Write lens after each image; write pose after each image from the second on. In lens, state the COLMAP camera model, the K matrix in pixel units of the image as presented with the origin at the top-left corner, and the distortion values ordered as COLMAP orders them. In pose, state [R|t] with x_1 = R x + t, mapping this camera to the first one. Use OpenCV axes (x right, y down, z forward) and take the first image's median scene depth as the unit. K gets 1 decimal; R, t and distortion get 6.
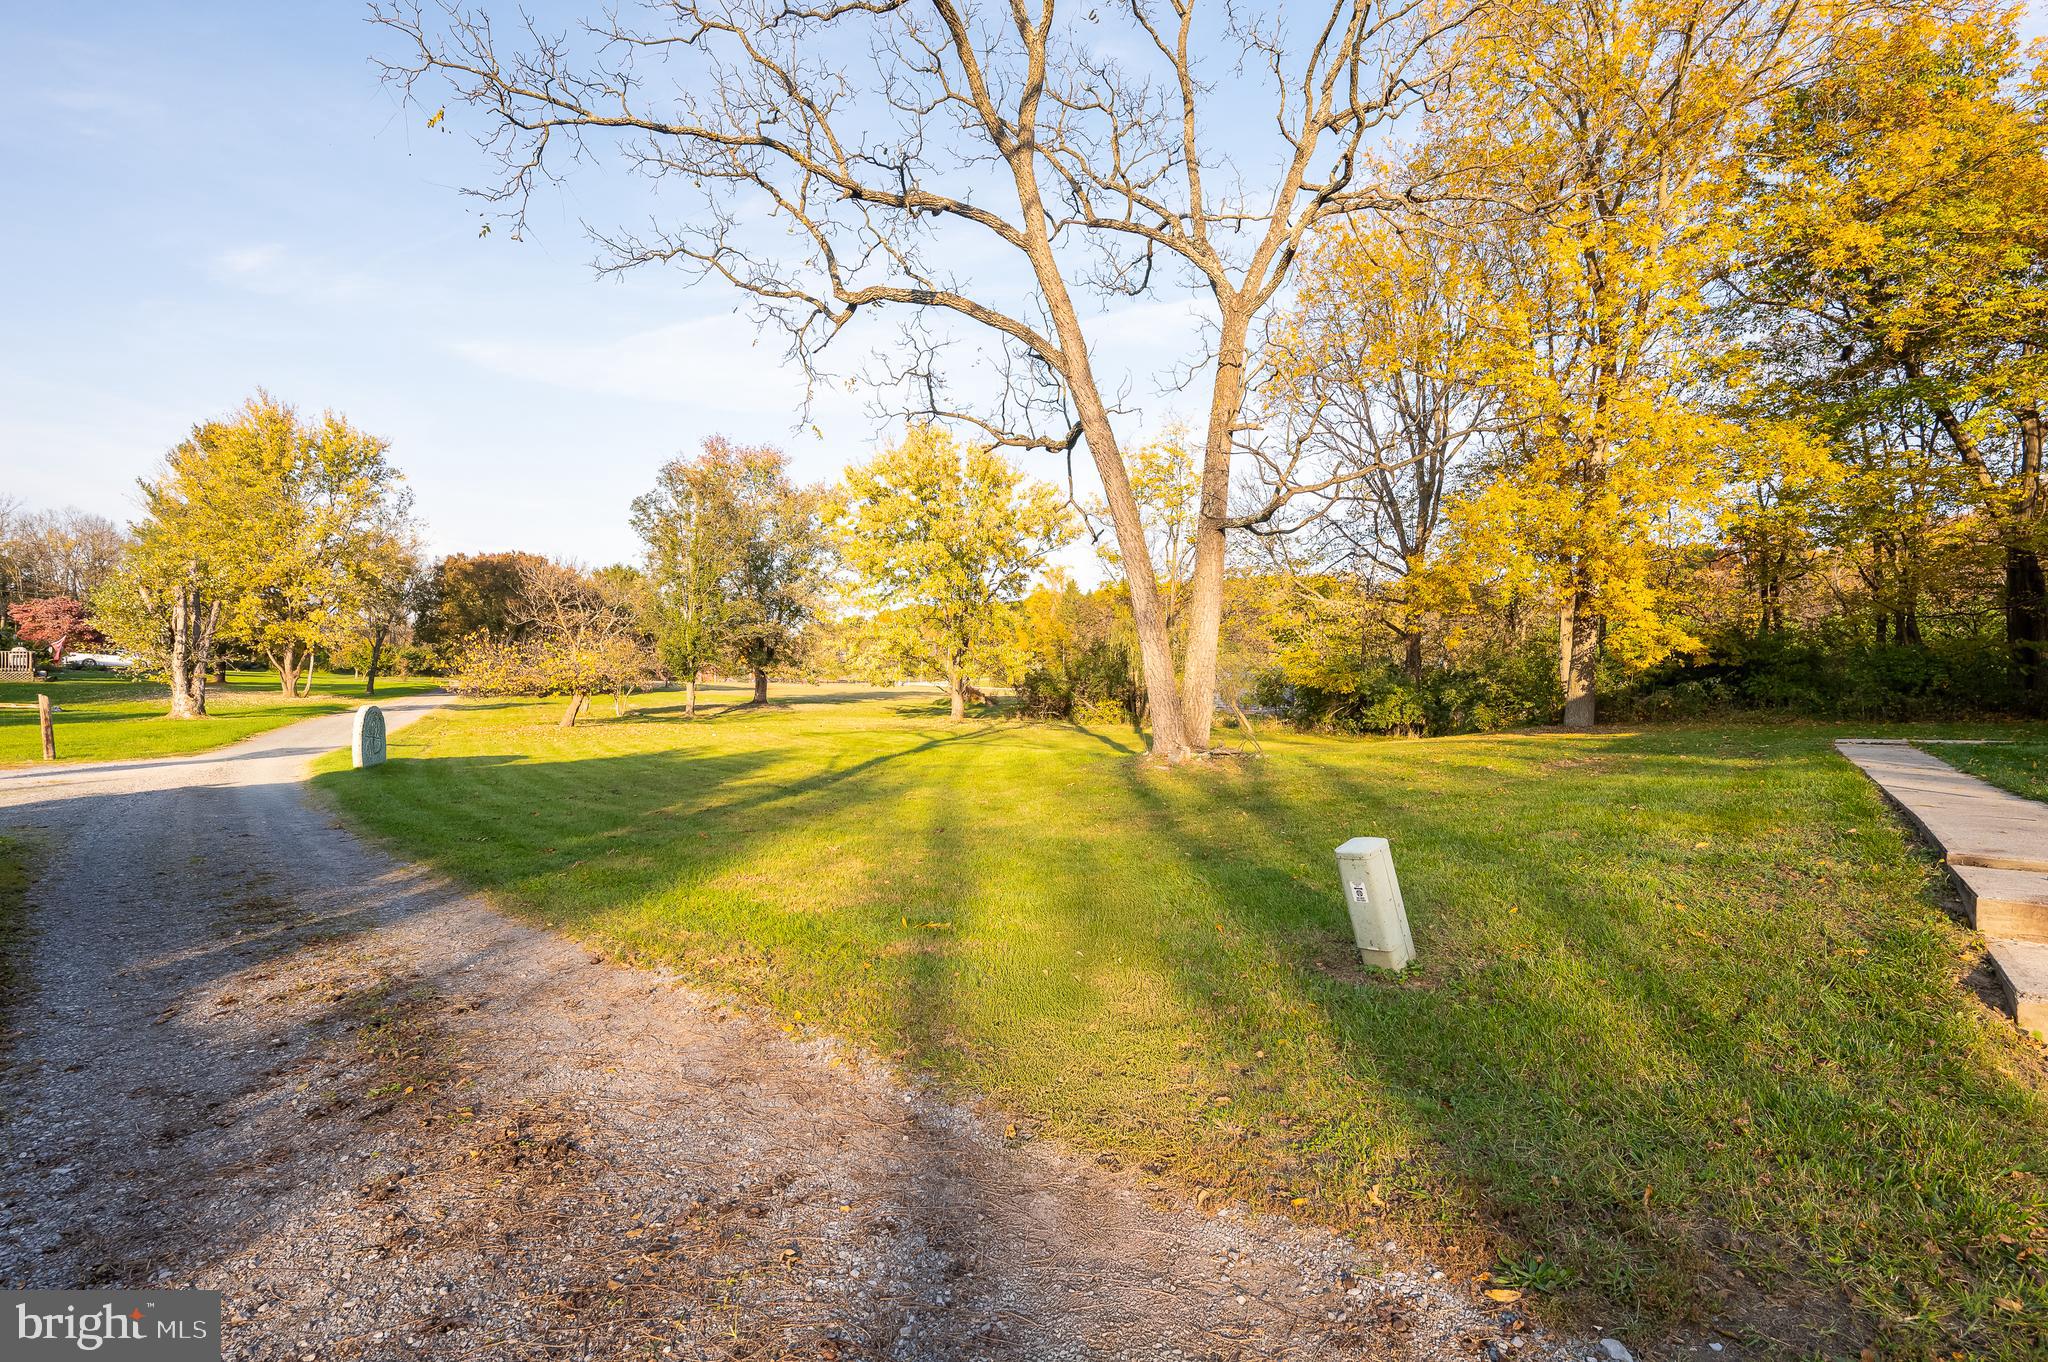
lens RADIAL K [[916.7, 0, 1016.0], [0, 916.7, 699.8], [0, 0, 1]] dist [-0.003157, -0.003584]
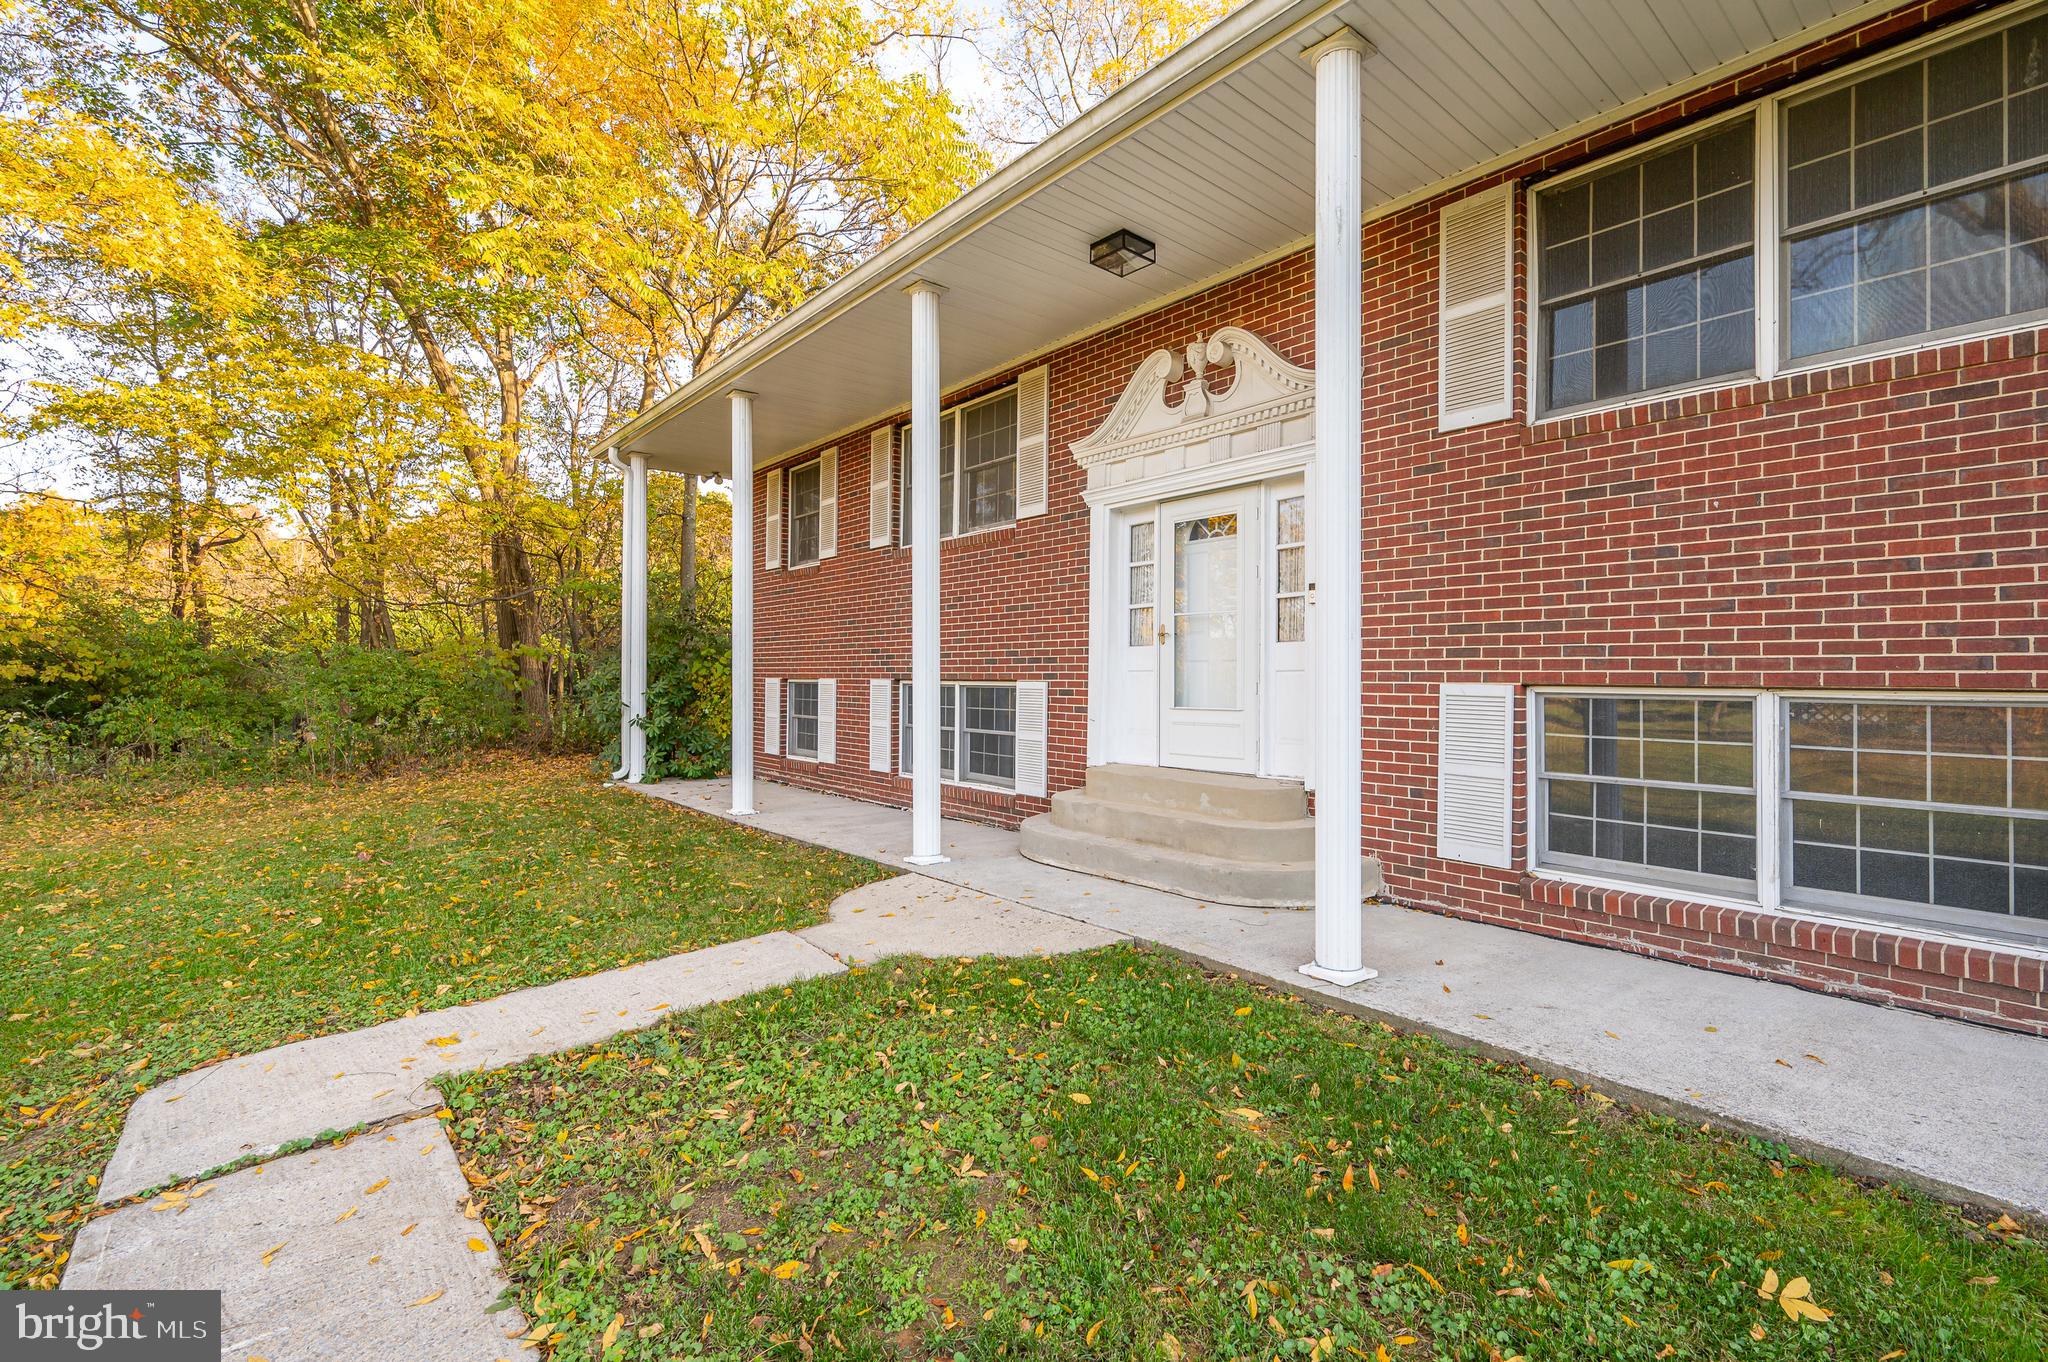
lens RADIAL K [[916.7, 0, 1066.4], [0, 916.7, 672.3], [0, 0, 1]] dist [-0.003157, -0.003584]
pose [[0.149806, -0.009270, 0.988672, 0.424802], [0.030840, 0.999513, 0.004698, -0.031736], [-0.988234, 0.029787, 0.150019, 0.435915]]
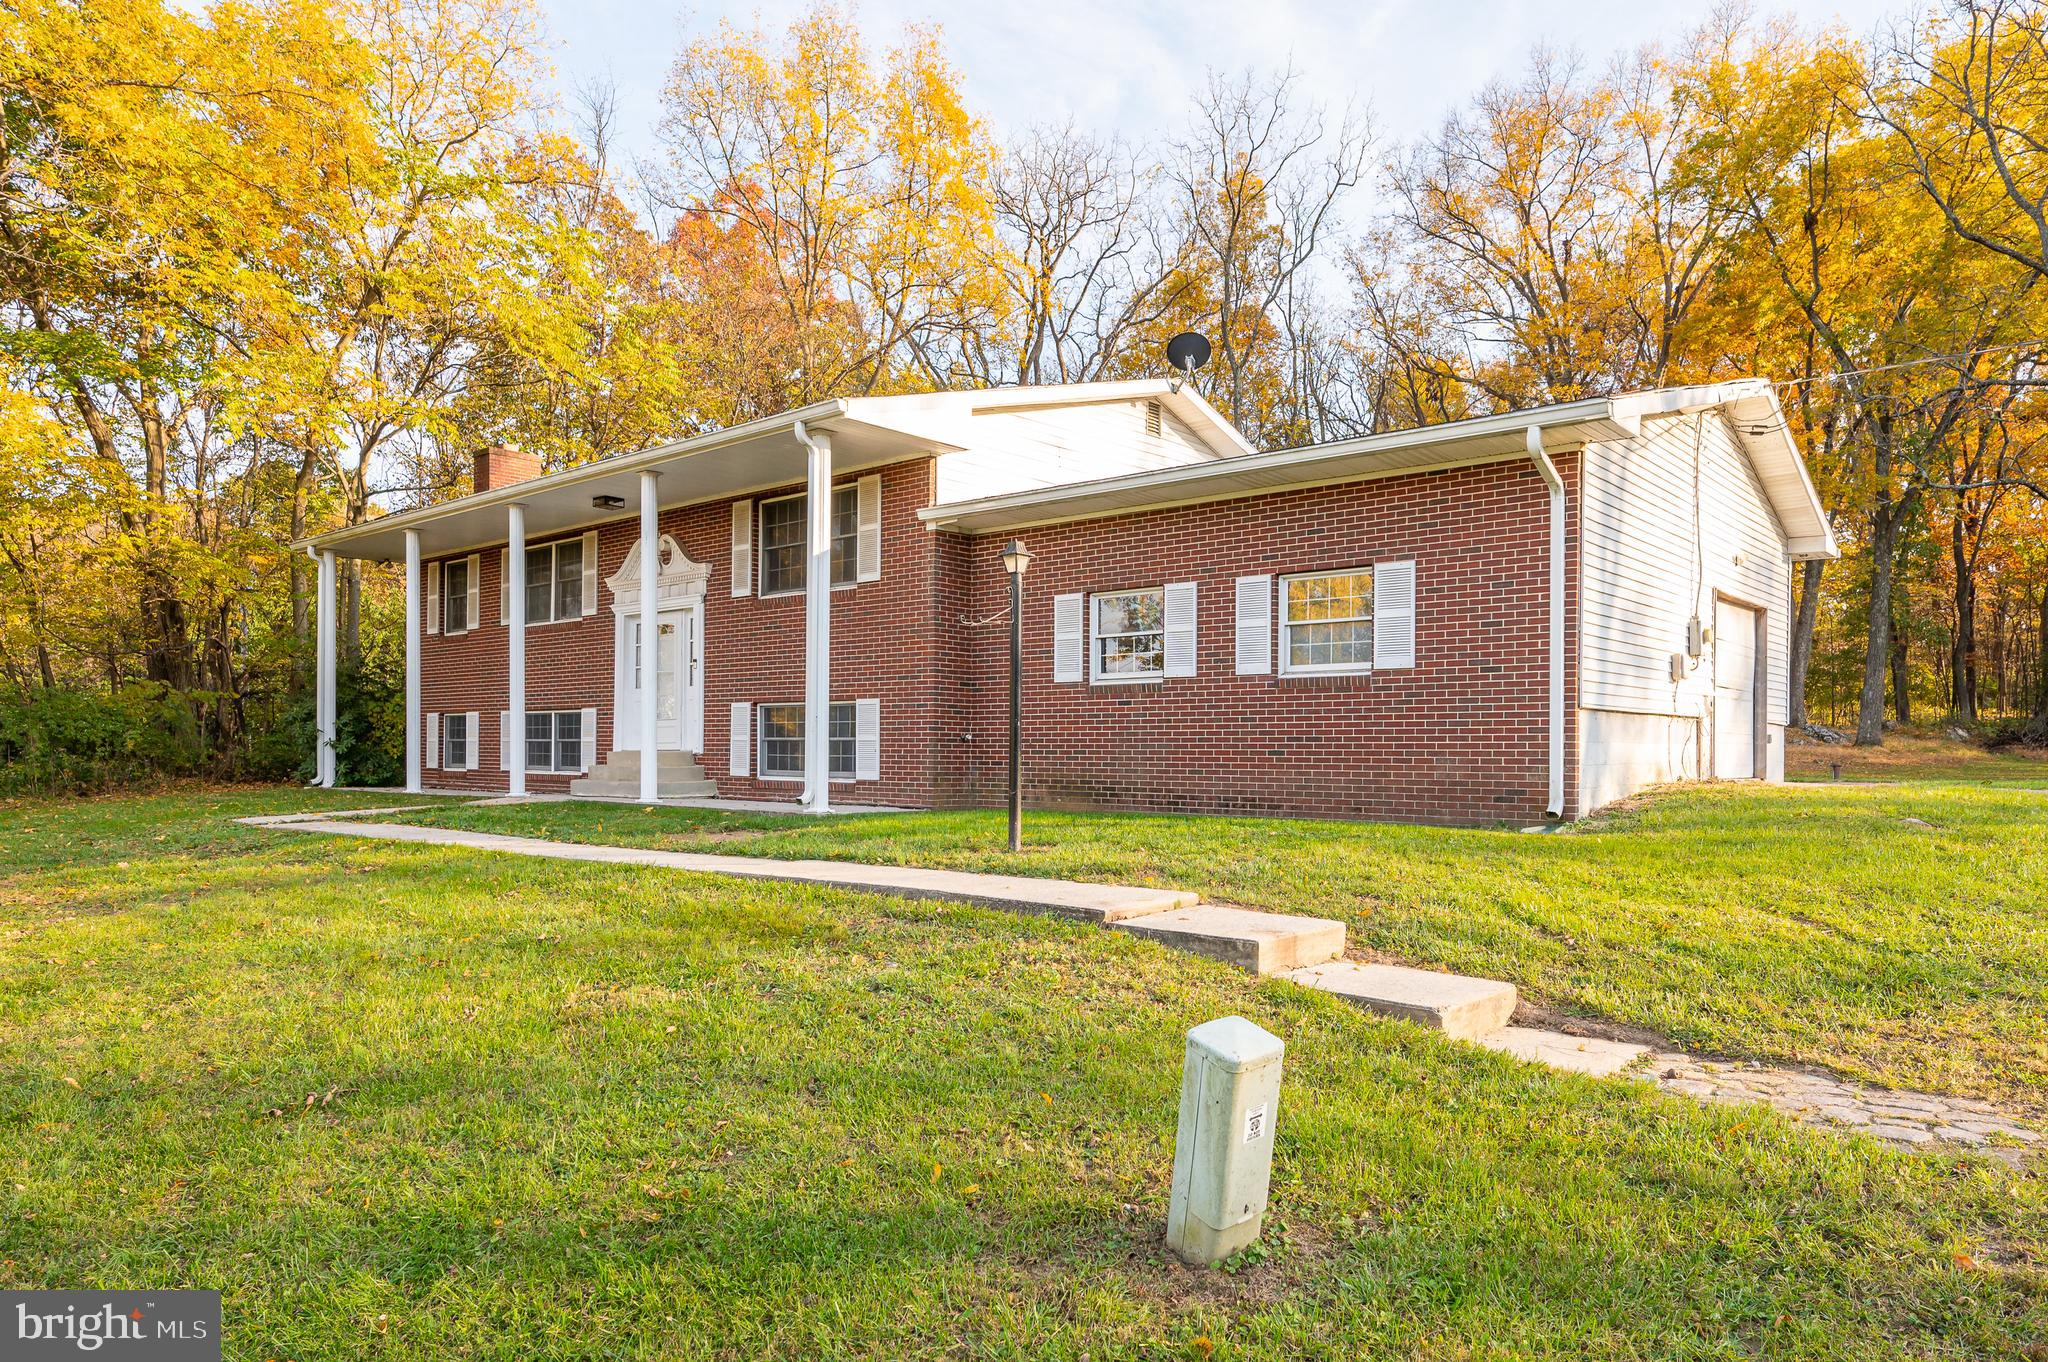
lens RADIAL K [[1304.0, 0, 1079.5], [0, 1304.0, 748.2], [0, 0, 1]] dist [0.005420, -0.003381]
pose [[-0.000431, -0.010959, 0.999940, -0.066921], [0.027641, 0.999558, 0.010966, -0.003539], [-0.999618, 0.027644, -0.000128, 0.193915]]
